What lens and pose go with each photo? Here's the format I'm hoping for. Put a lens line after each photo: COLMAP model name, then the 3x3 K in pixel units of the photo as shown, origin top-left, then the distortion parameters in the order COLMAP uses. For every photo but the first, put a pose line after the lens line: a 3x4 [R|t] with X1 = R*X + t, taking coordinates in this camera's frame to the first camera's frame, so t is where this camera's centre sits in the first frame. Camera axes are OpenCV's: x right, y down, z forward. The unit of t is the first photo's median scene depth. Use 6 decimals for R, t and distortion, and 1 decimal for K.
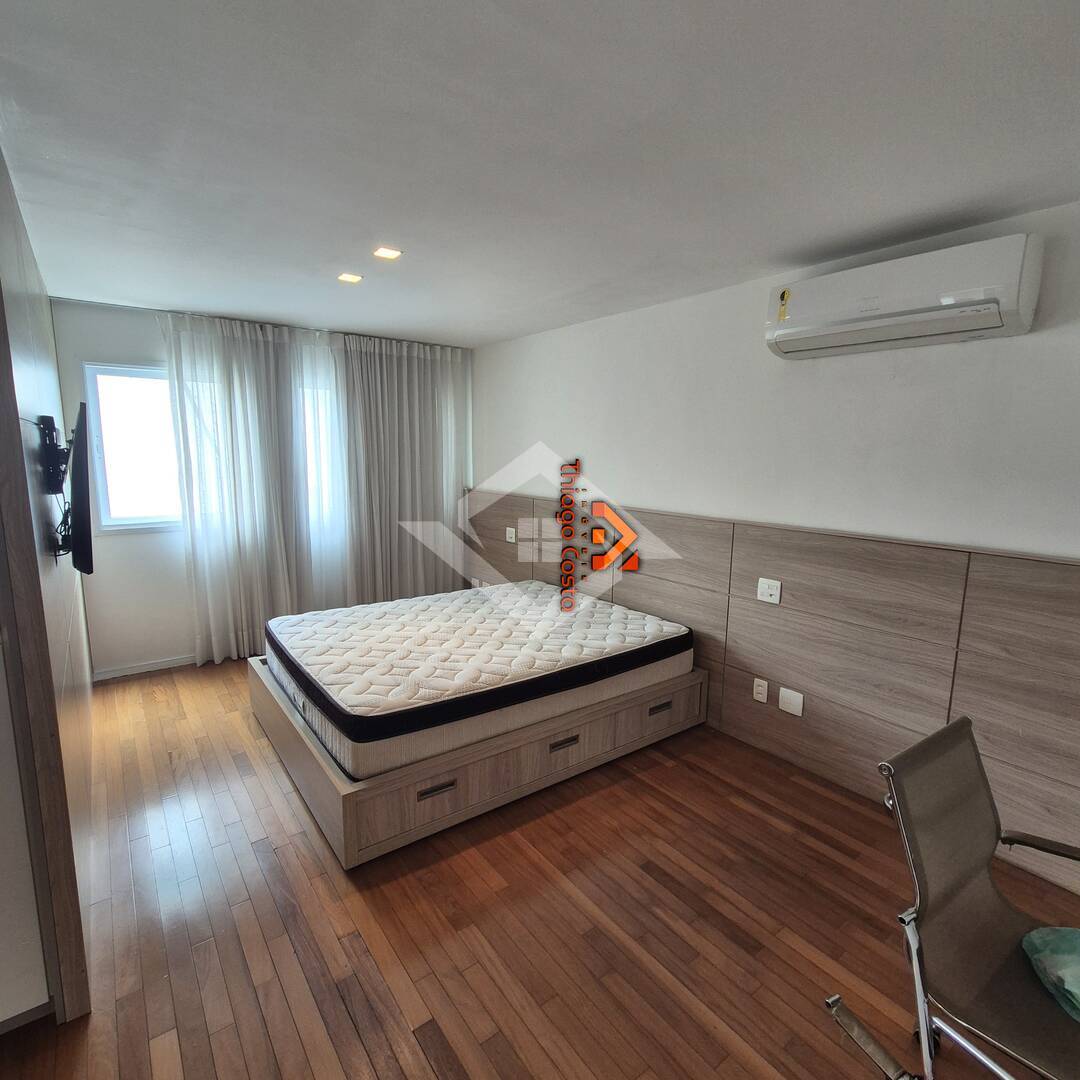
lens RADIAL K [[590.6, 0, 536.6], [0, 590.6, 542.0], [0, 0, 1]] dist [0.015097, -0.000738]
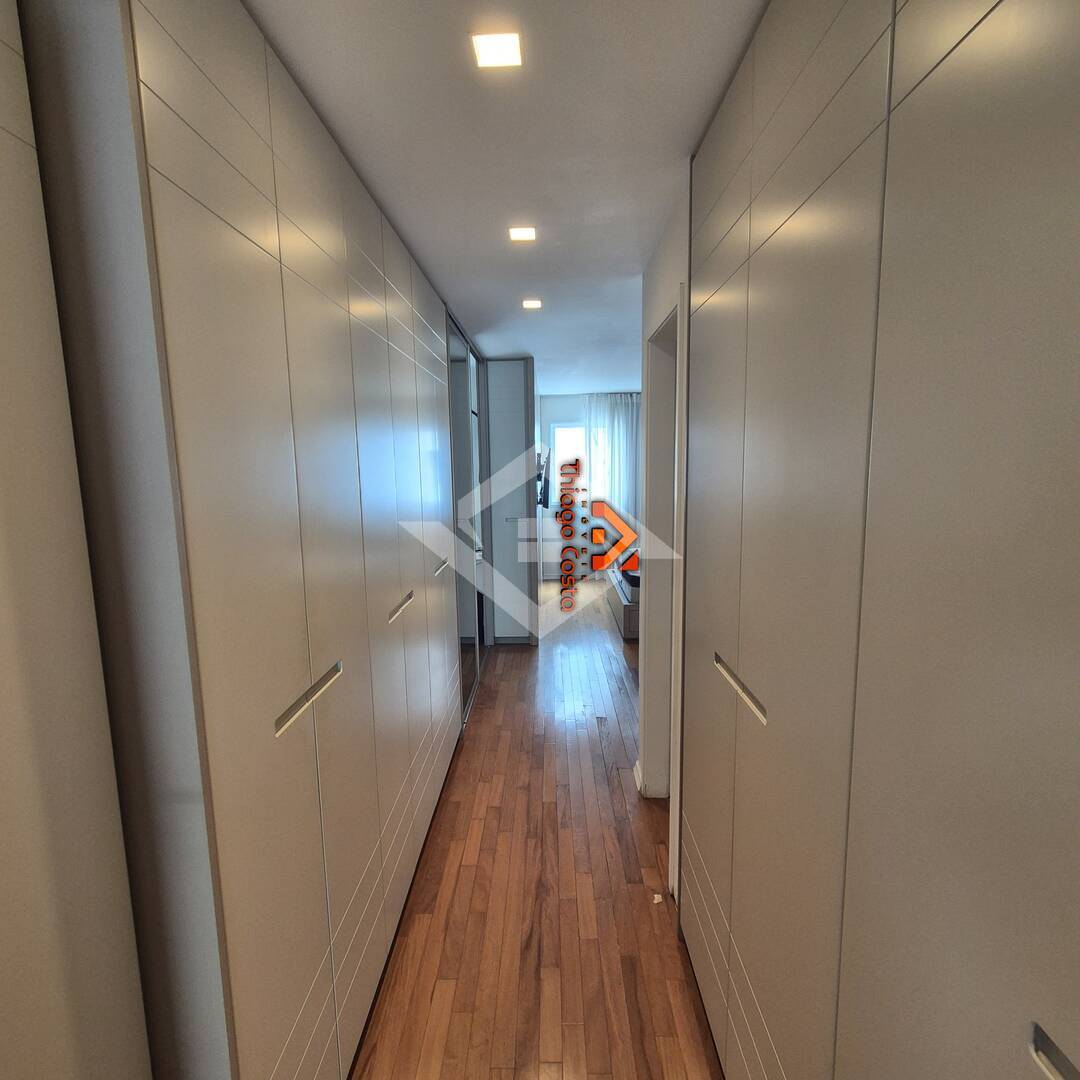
lens RADIAL K [[590.6, 0, 536.6], [0, 590.6, 542.0], [0, 0, 1]] dist [0.015097, -0.000738]
pose [[0.792429, 0.059539, -0.607052, 0.487475], [-0.071131, 0.997455, 0.004976, 0.106946], [0.605803, 0.039237, 0.794647, -0.663926]]
